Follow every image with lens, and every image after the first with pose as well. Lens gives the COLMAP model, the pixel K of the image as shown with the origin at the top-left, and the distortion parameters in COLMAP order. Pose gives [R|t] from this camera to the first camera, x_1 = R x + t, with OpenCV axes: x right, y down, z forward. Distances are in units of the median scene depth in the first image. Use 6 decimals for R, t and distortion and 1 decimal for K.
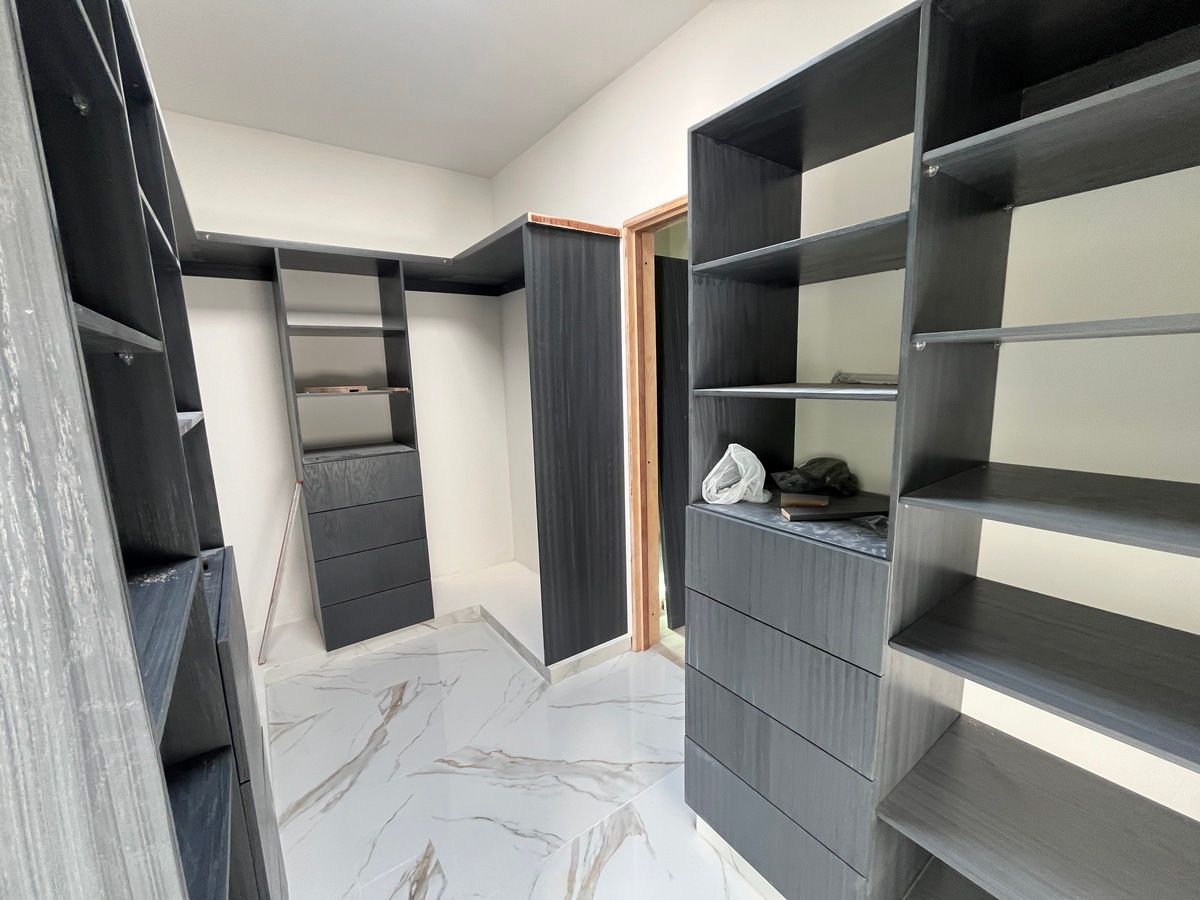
lens RADIAL K [[488.5, 0, 600.7], [0, 488.5, 450.0], [0, 0, 1]] dist [-0.004733, 0.001070]
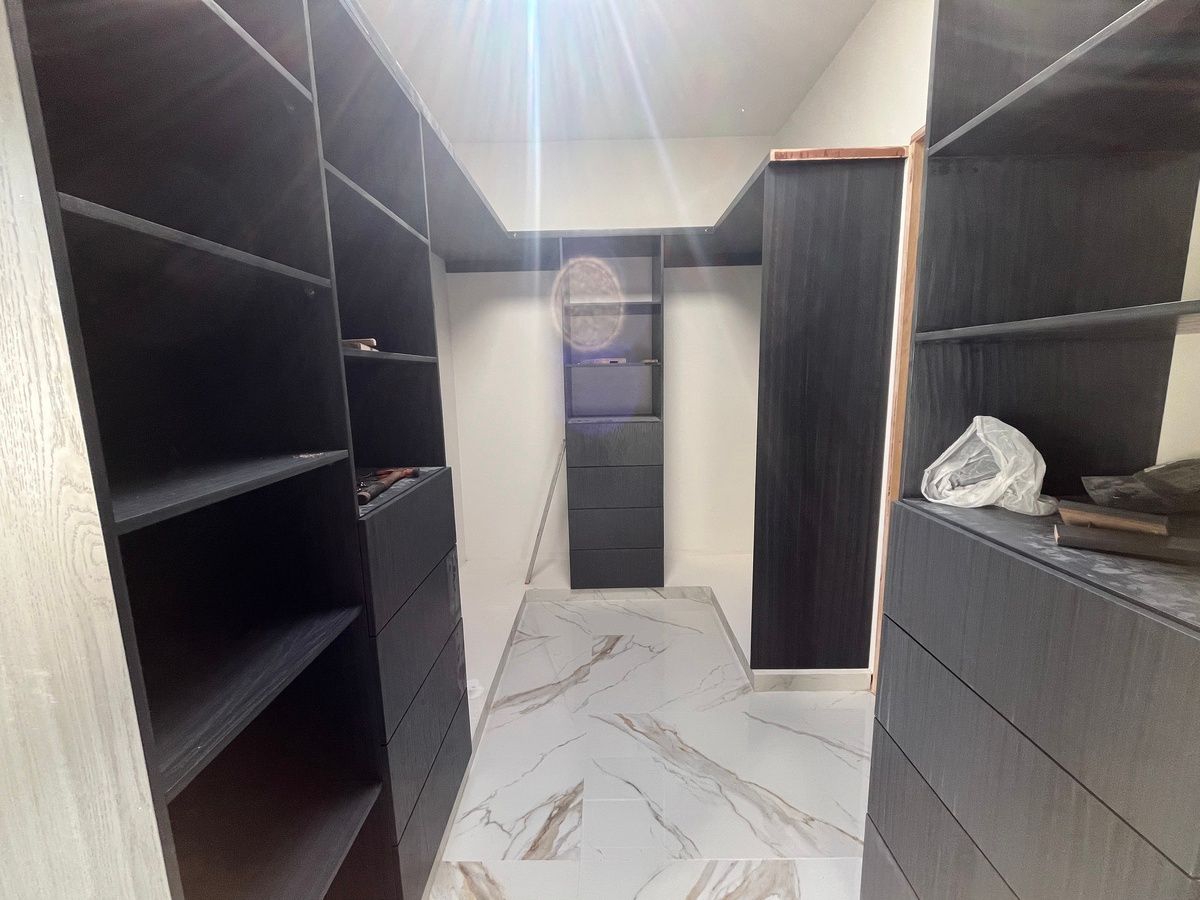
lens RADIAL K [[488.5, 0, 597.2], [0, 488.5, 449.9], [0, 0, 1]] dist [-0.004733, 0.001070]
pose [[0.804385, 0.104522, -0.584841, 0.180540], [-0.095419, 0.994352, 0.046470, 0.038018], [0.586395, 0.018425, 0.809815, 0.131795]]
